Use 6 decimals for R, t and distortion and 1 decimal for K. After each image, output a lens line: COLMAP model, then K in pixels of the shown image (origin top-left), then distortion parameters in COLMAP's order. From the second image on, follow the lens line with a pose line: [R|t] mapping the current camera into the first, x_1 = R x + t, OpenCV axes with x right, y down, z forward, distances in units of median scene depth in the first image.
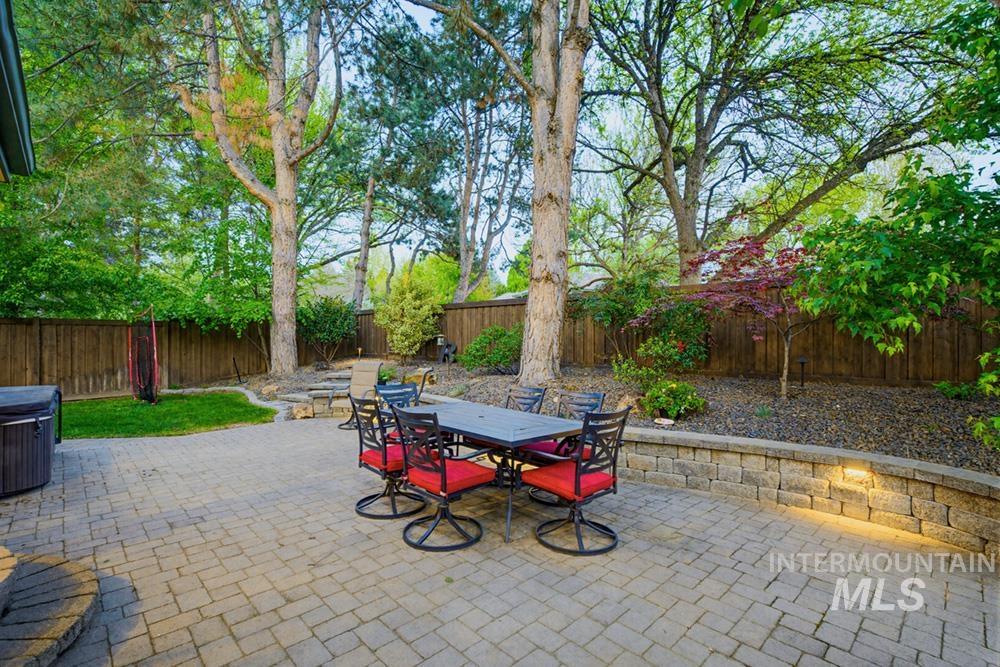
lens RADIAL K [[454.7, 0, 500.1], [0, 454.7, 334.1], [0, 0, 1]] dist [-0.000160, -0.000015]
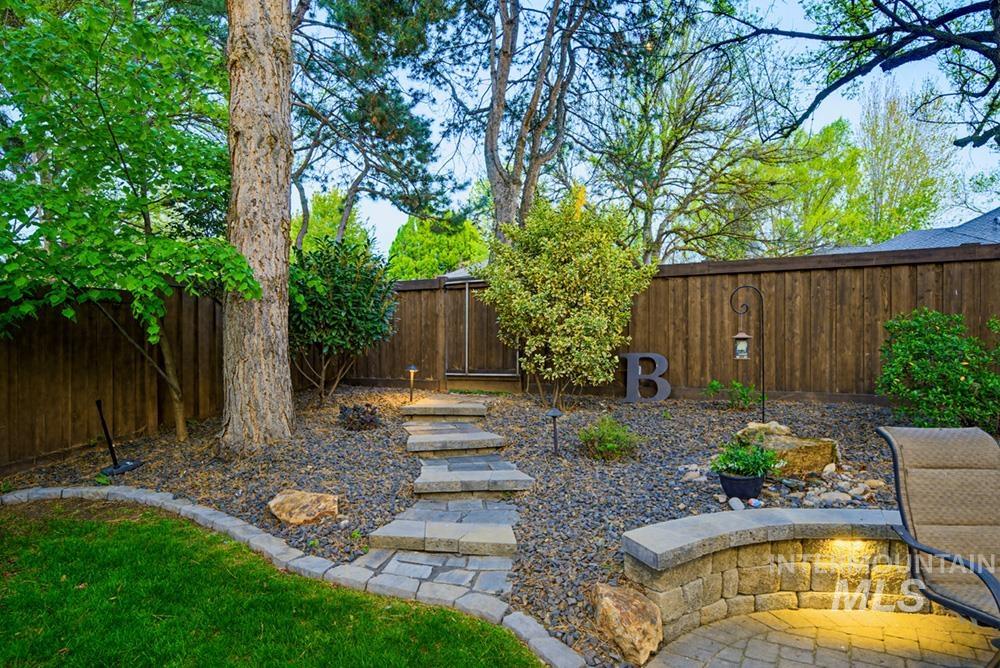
lens RADIAL K [[605.4, 0, 500.0], [0, 605.4, 337.4], [0, 0, 1]] dist [0.001042, 0.000383]
pose [[0.968156, 0.001783, 0.250340, -0.417067], [-0.001121, 0.999995, -0.002786, 0.004785], [-0.250344, 0.002416, 0.968154, 0.487418]]
